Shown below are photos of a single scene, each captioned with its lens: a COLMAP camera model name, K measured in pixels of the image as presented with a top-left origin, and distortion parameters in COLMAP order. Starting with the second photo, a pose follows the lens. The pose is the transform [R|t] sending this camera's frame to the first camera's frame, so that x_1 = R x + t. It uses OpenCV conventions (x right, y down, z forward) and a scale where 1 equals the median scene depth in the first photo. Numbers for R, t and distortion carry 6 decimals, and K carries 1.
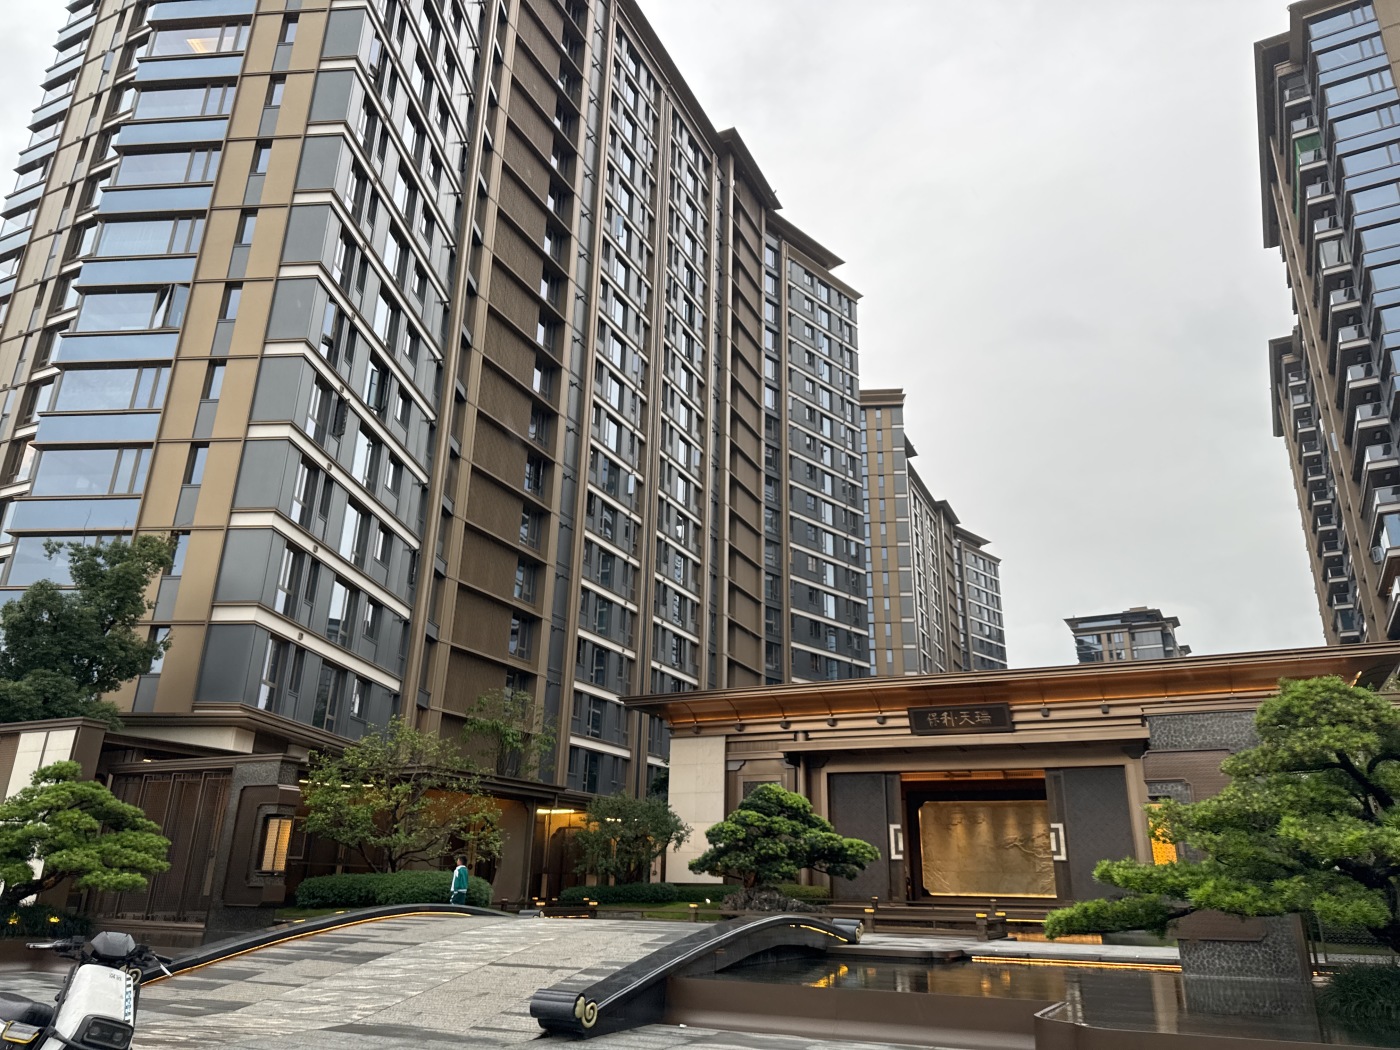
lens RADIAL K [[969.4, 0, 710.0], [0, 969.4, 534.1], [0, 0, 1]] dist [0.084074, -0.108659]
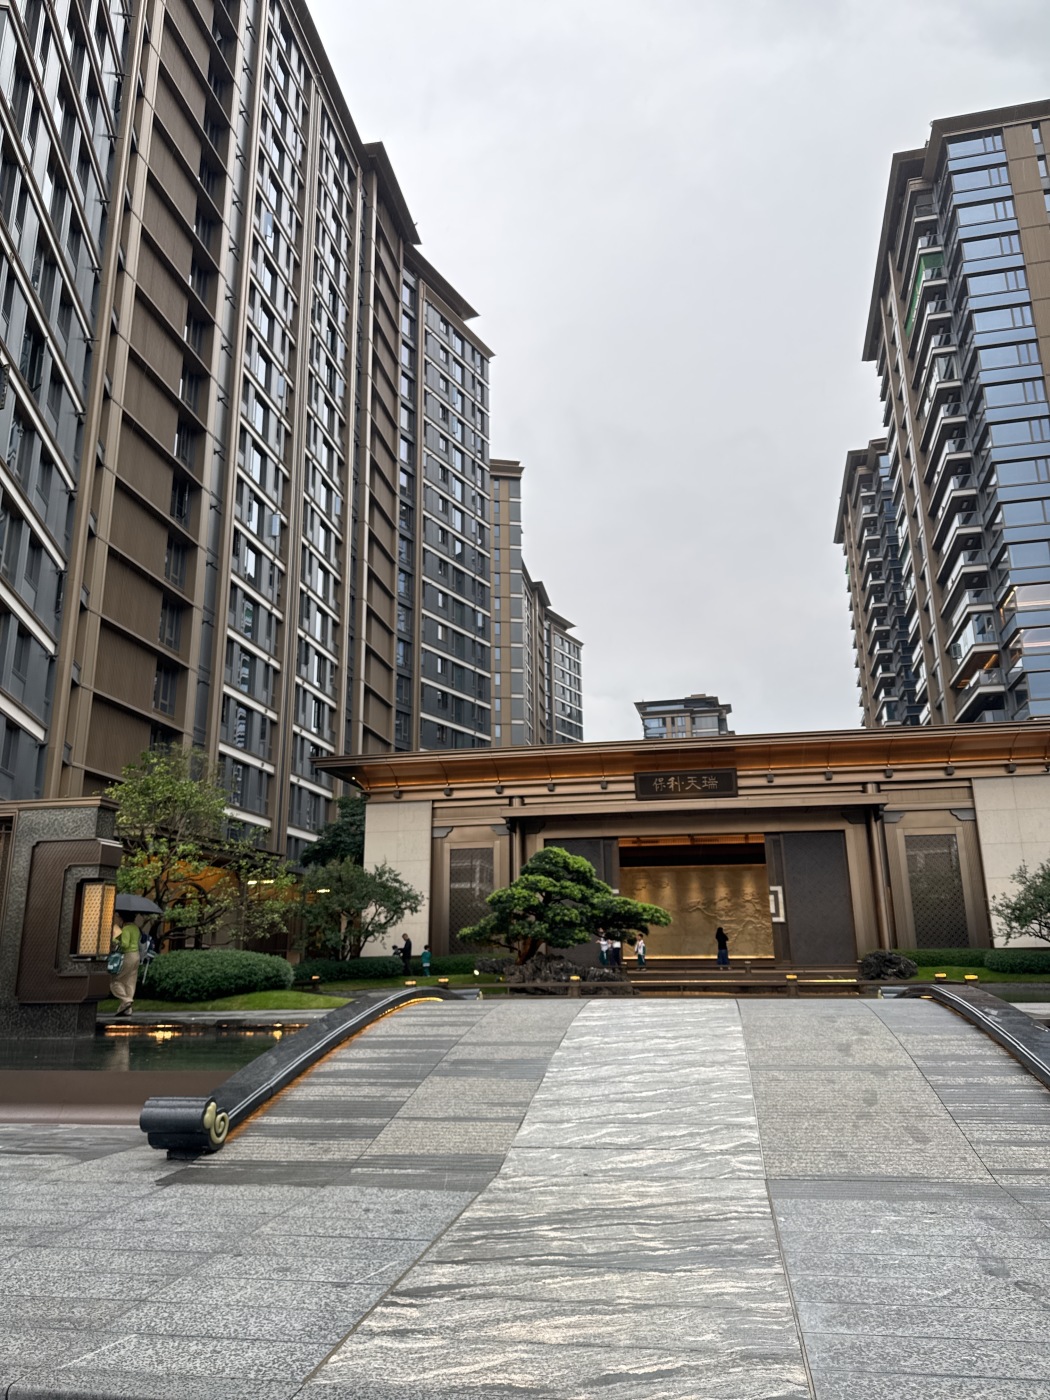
lens RADIAL K [[969.4, 0, 535.2], [0, 969.4, 703.3], [0, 0, 1]] dist [0.084074, -0.108659]
pose [[0.959456, 0.039013, 0.279146, -0.110922], [-0.064415, 0.994515, 0.082409, 0.024568], [-0.274400, -0.097049, 0.956706, 0.074563]]
